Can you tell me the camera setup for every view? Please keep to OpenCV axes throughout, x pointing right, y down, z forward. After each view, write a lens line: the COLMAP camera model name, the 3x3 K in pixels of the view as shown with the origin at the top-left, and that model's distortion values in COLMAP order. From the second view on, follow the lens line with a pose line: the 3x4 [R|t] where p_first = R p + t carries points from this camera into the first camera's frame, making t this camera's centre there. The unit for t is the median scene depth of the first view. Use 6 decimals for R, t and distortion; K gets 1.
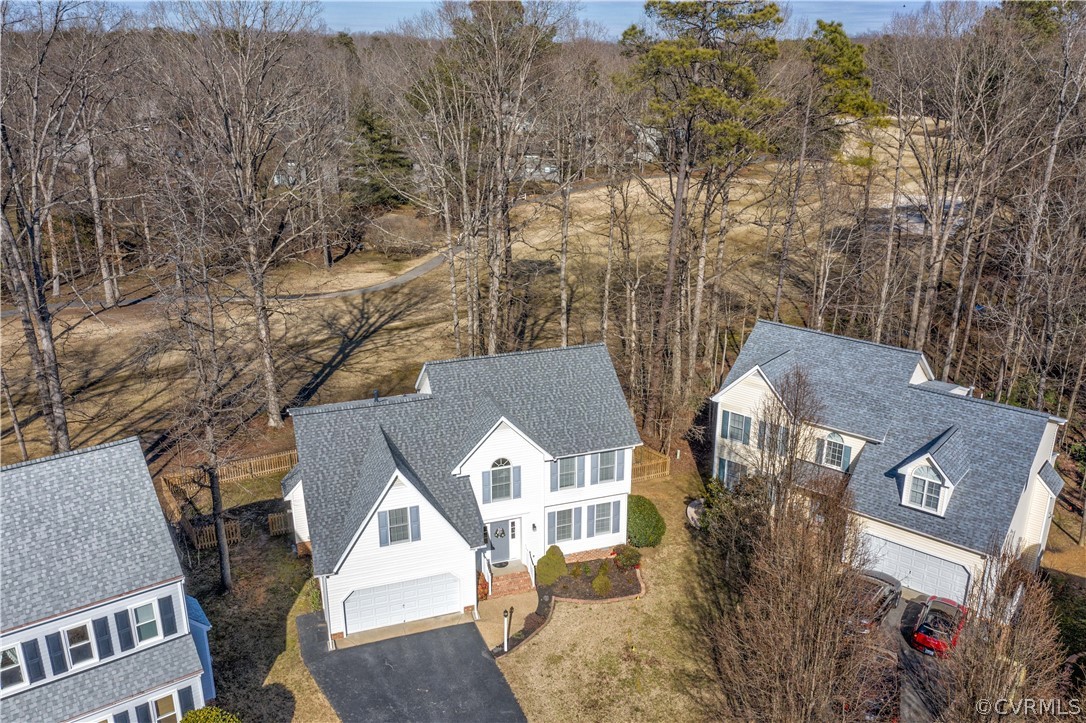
lens RADIAL K [[871.7, 0, 543.1], [0, 871.7, 358.5], [0, 0, 1]] dist [0.009316, 0.010729]
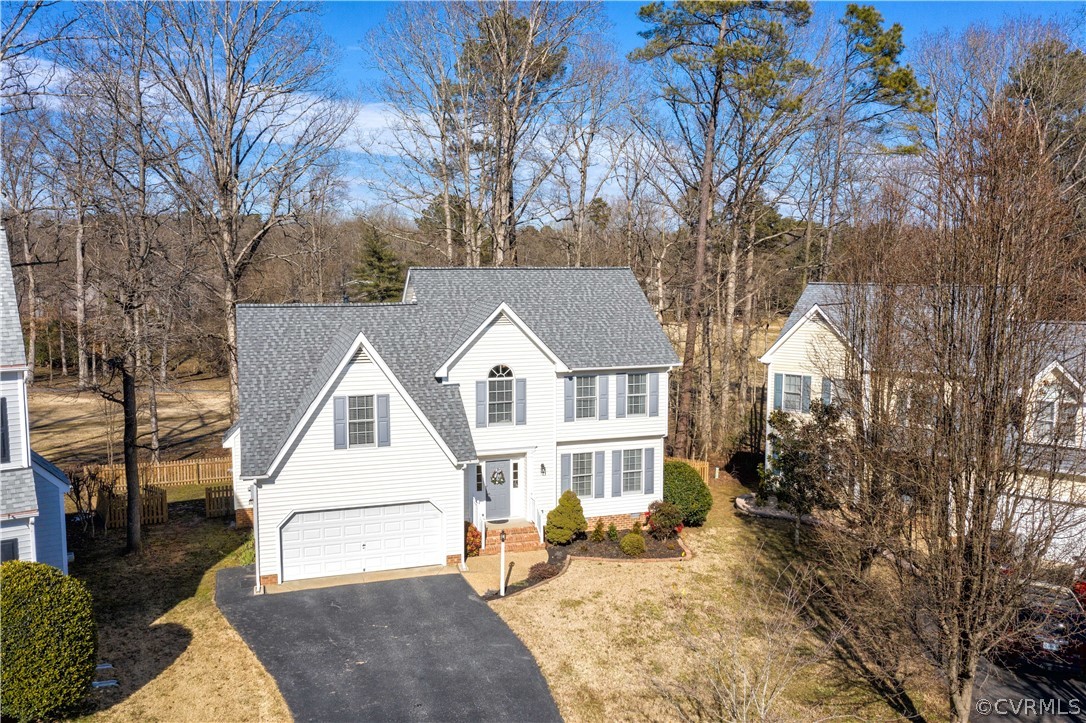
lens RADIAL K [[871.7, 0, 543.4], [0, 871.7, 356.0], [0, 0, 1]] dist [0.009316, 0.010729]
pose [[0.999944, 0.002797, -0.010235, -0.002519], [-0.005071, 0.973304, -0.229463, 0.280387], [0.009320, 0.229502, 0.973263, 0.241394]]
